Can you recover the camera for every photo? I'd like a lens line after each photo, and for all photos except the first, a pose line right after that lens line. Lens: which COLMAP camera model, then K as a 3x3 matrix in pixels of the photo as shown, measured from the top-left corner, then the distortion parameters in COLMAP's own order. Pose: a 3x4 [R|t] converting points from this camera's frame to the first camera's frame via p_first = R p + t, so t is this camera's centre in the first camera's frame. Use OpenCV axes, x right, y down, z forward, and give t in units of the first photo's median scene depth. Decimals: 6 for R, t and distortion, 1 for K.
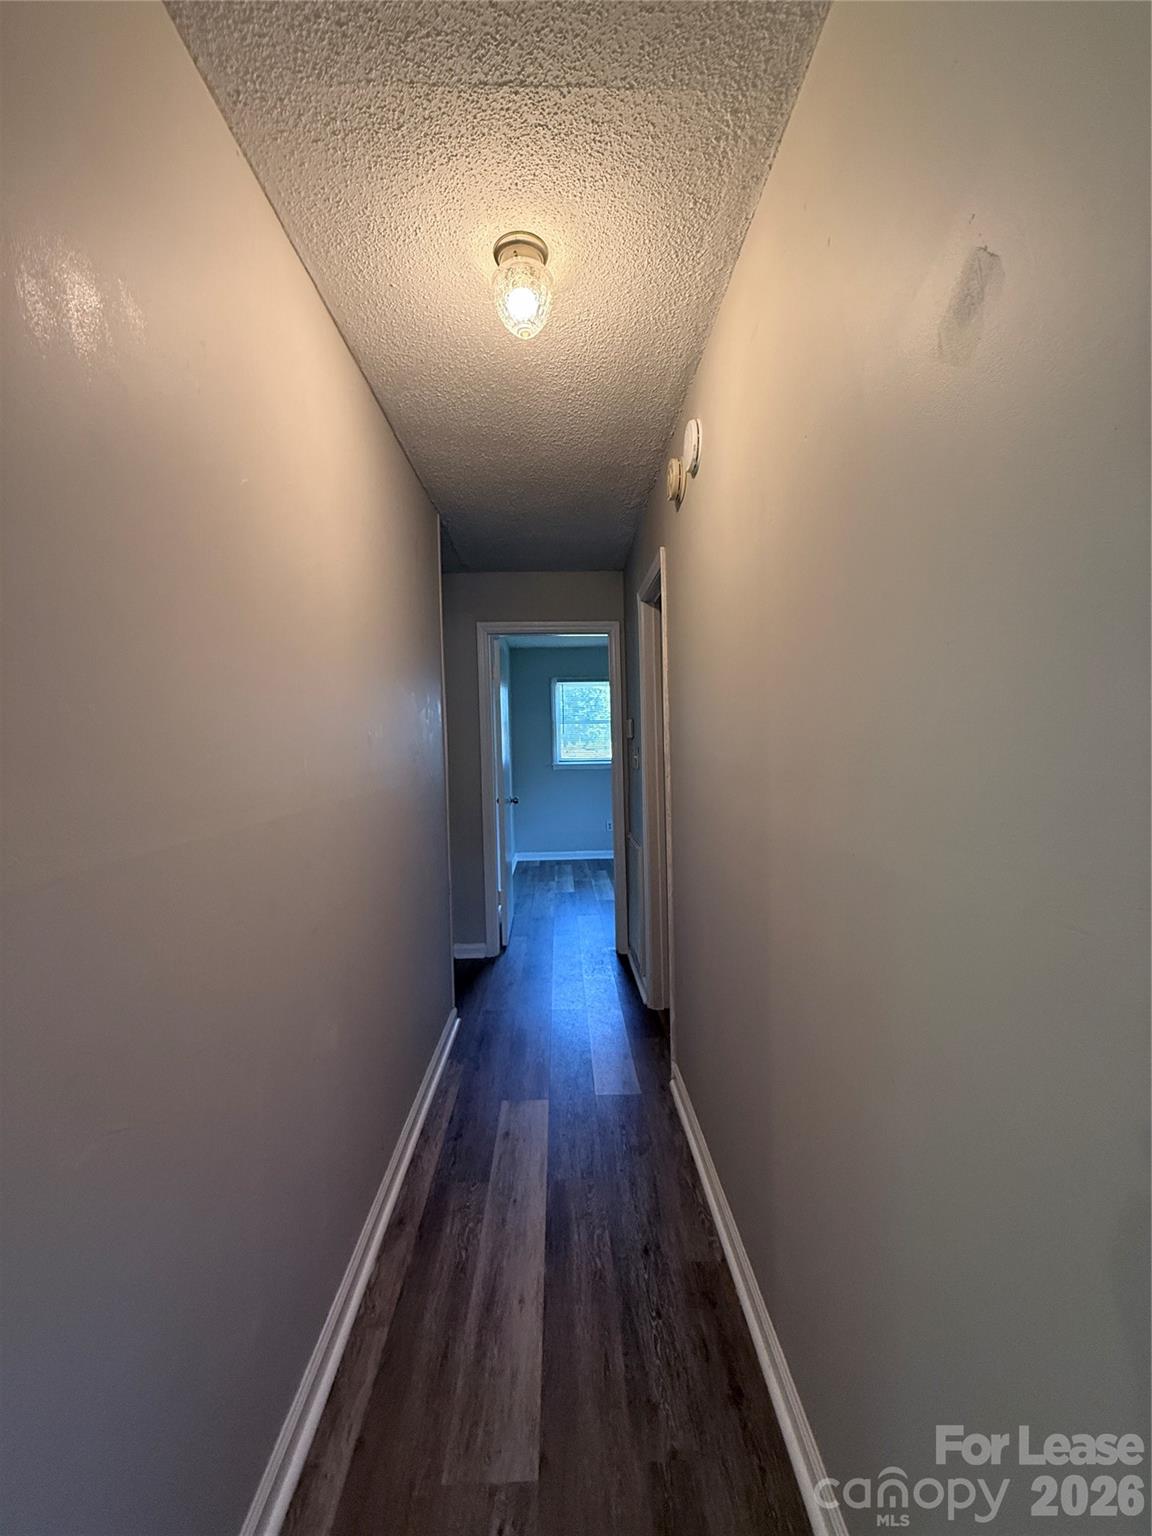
lens RADIAL K [[616.3, 0, 576.0], [0, 616.3, 768.0], [0, 0, 1]] dist [0.000581, -0.000036]
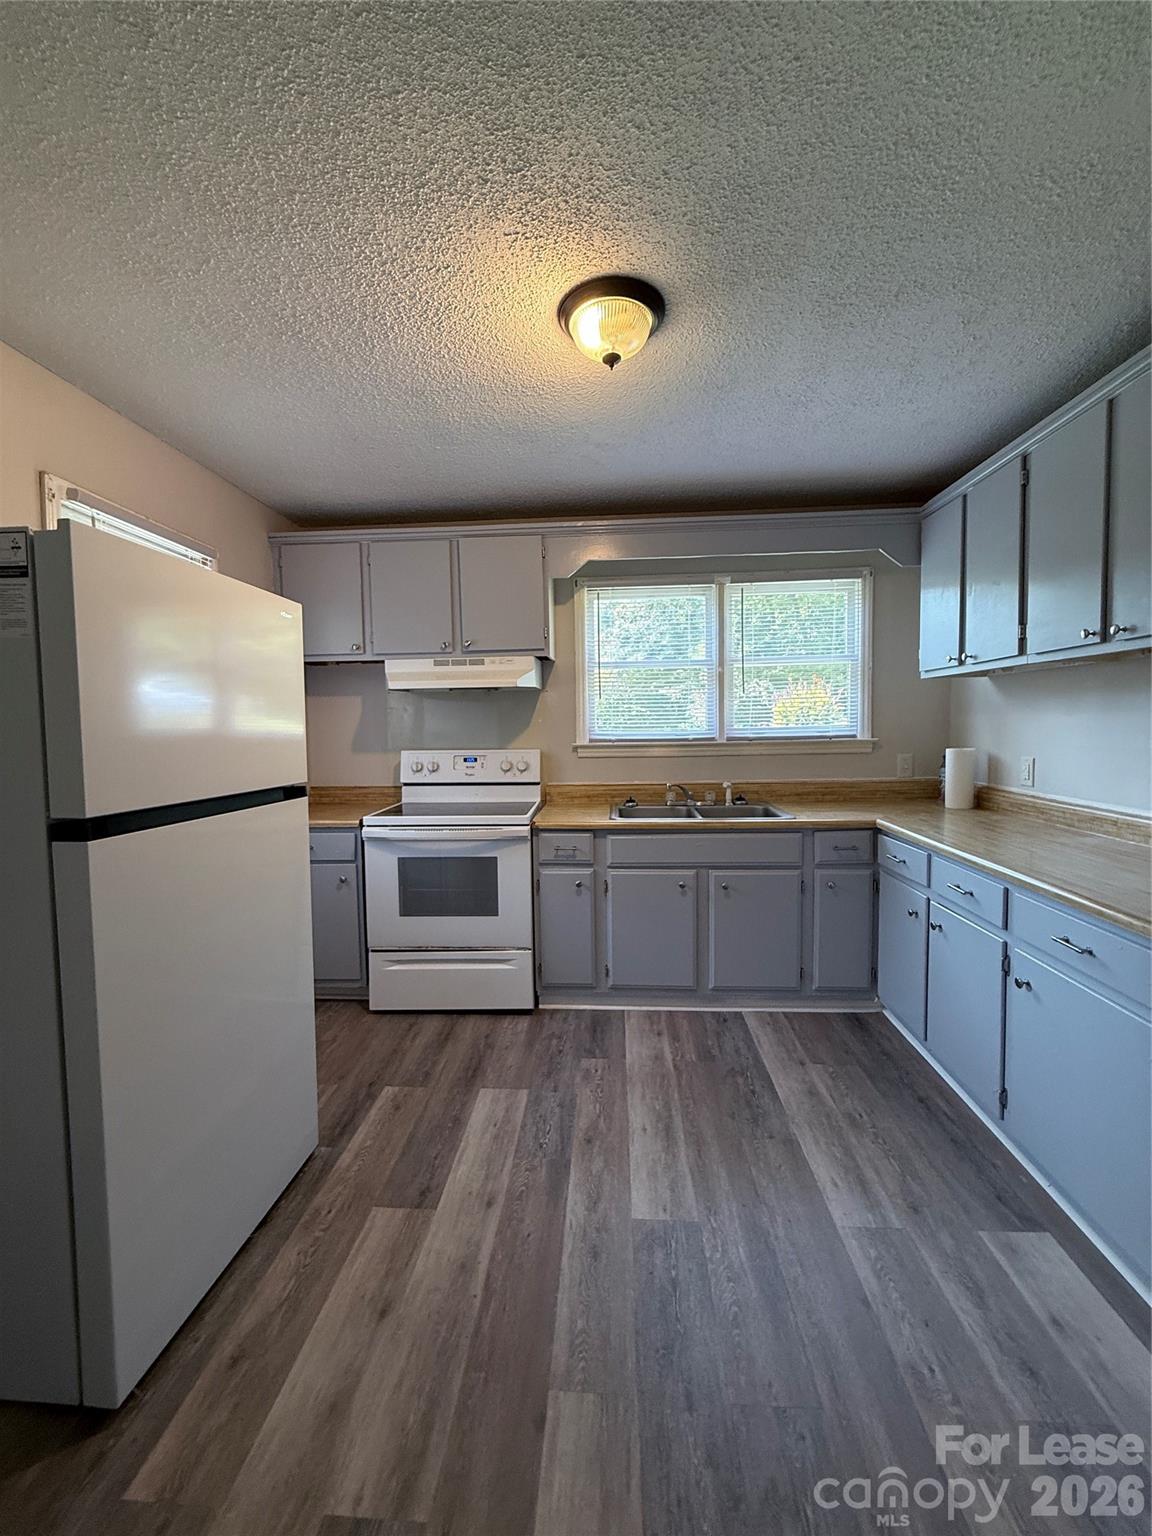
lens RADIAL K [[616.3, 0, 576.0], [0, 616.3, 768.0], [0, 0, 1]] dist [0.000581, -0.000036]
pose [[-0.995634, 0.022941, 0.090483, -0.065269], [0.033586, 0.992452, 0.117941, -0.066814], [-0.087094, 0.120465, -0.988890, 1.840272]]
